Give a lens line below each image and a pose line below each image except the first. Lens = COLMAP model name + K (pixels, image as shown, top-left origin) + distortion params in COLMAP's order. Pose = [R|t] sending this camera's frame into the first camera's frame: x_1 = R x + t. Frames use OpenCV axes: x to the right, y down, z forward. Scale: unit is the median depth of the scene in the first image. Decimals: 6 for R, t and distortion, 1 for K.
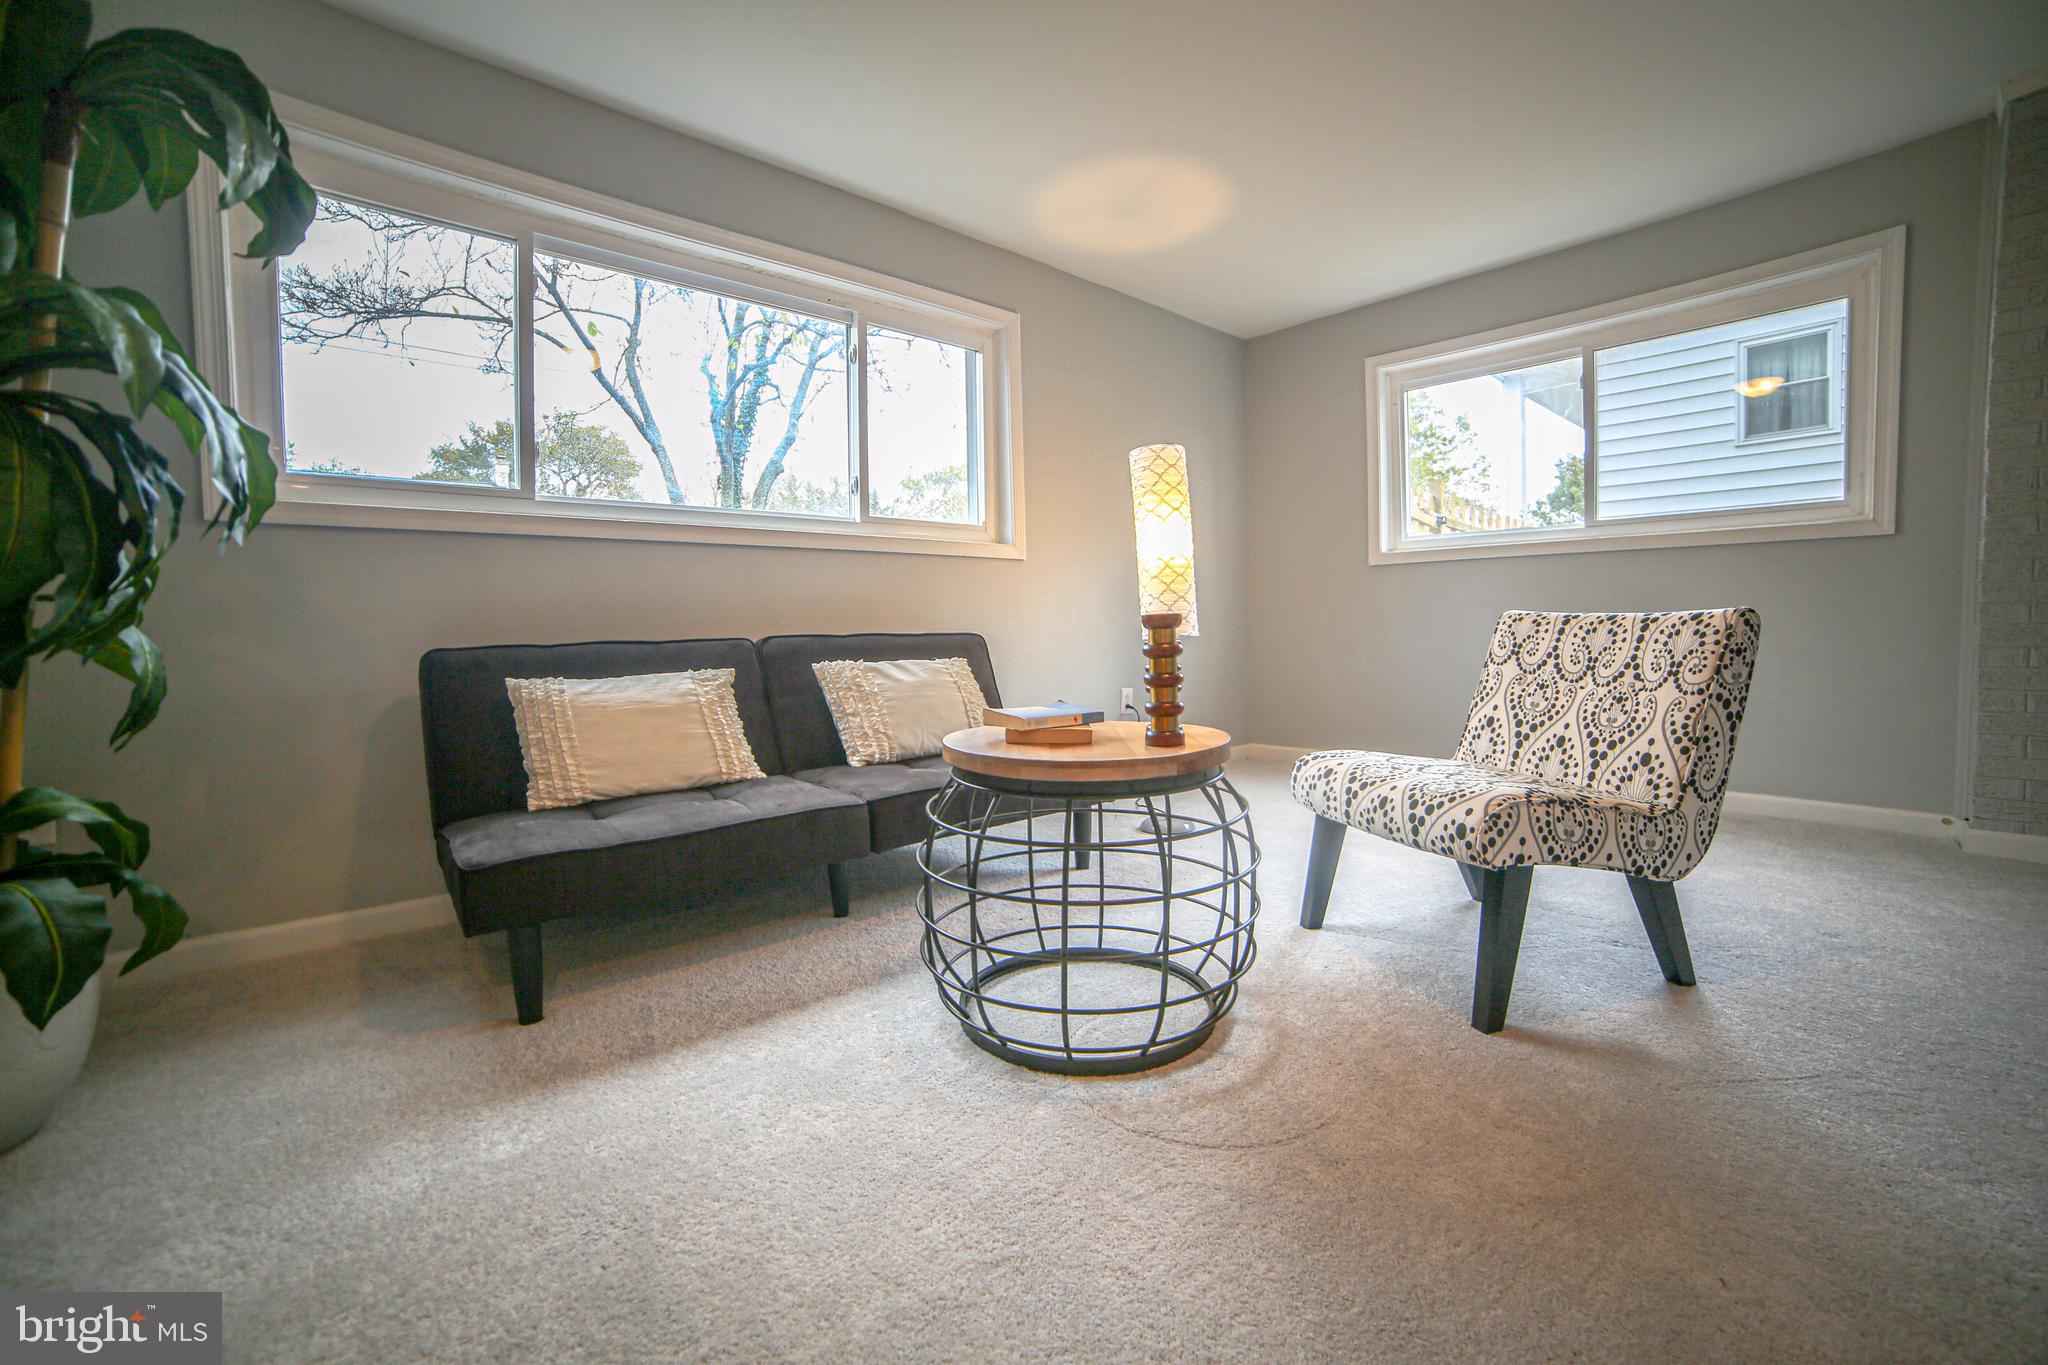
lens RADIAL K [[843.1, 0, 1023.5], [0, 843.1, 678.5], [0, 0, 1]] dist [-0.102232, 0.034743]
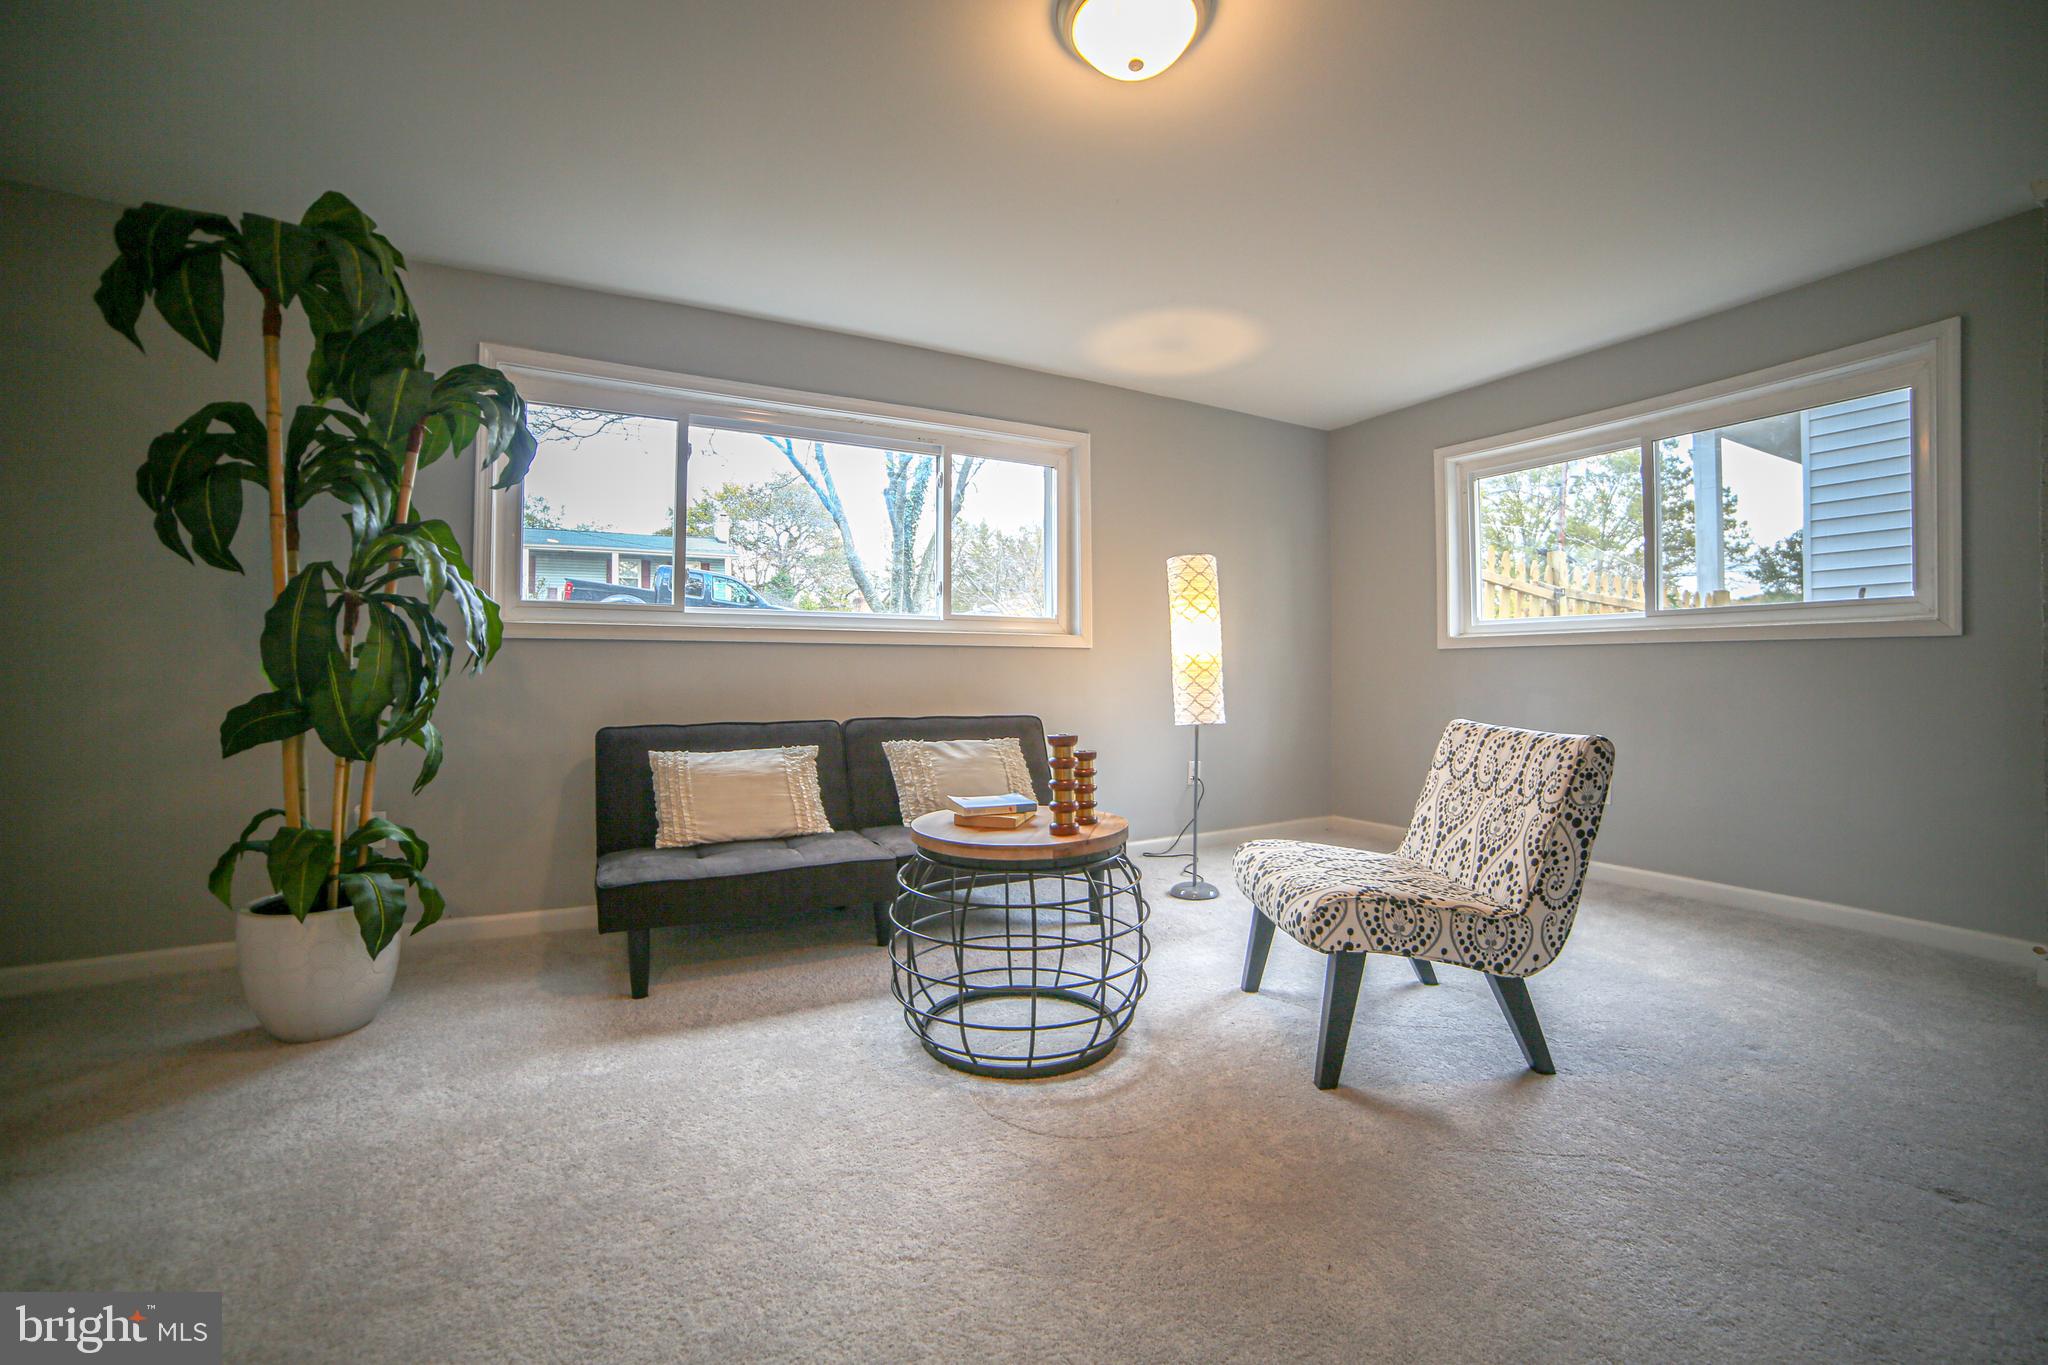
lens RADIAL K [[861.9, 0, 1029.1], [0, 861.9, 671.3], [0, 0, 1]] dist [-0.110435, 0.039914]
pose [[0.972697, 0.015859, -0.231536, 0.383732], [-0.028468, 0.998282, -0.051221, -0.095148], [0.230326, 0.056414, 0.971477, -0.304599]]
